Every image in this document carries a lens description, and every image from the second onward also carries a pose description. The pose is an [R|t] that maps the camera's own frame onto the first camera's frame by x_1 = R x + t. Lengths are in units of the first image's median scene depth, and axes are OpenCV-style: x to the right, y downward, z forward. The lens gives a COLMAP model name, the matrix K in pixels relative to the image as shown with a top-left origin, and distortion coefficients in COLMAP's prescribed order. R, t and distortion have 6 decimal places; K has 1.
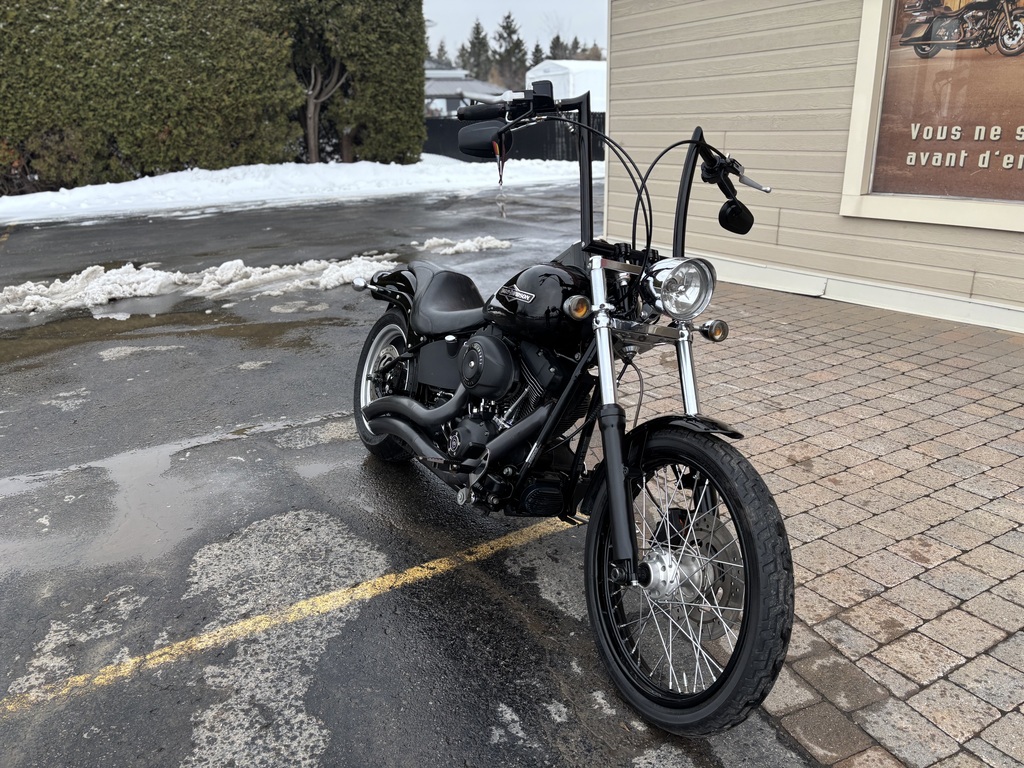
lens RADIAL K [[772.5, 0, 508.8], [0, 772.5, 384.5], [0, 0, 1]] dist [0.052375, -0.057183]
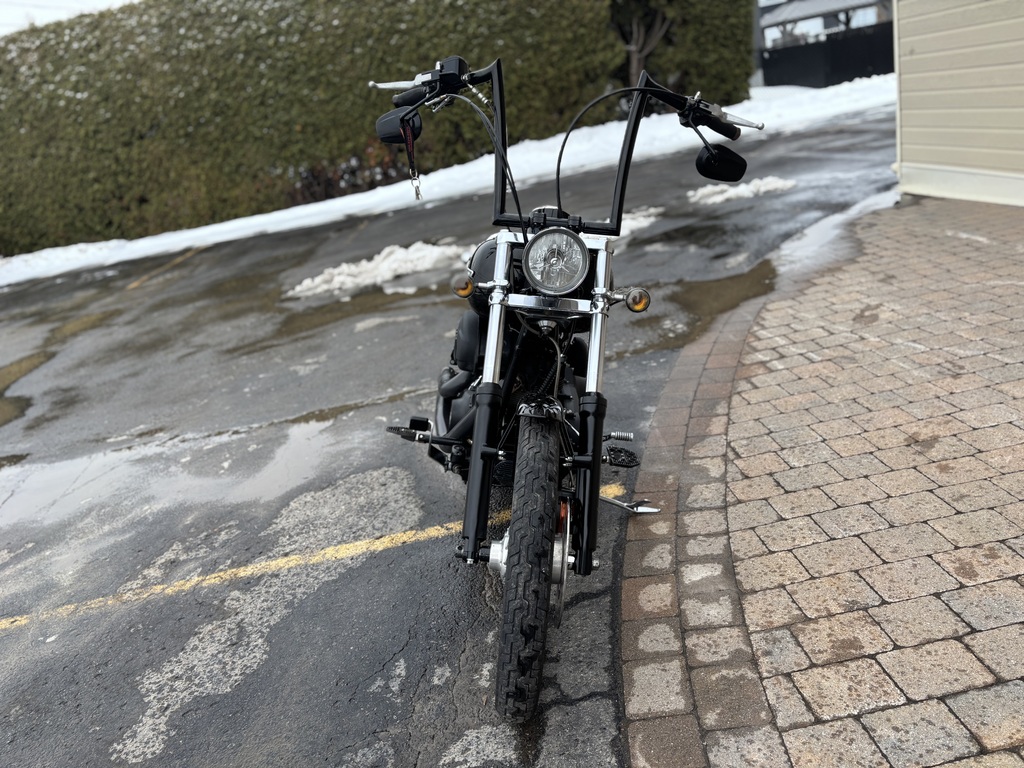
lens RADIAL K [[775.9, 0, 515.4], [0, 775.9, 380.8], [0, 0, 1]] dist [0.044099, -0.055662]
pose [[0.891049, 0.003876, -0.453890, 0.407568], [0.022075, 0.998410, 0.051863, -0.018500], [0.453369, -0.056233, 0.889547, 0.083876]]
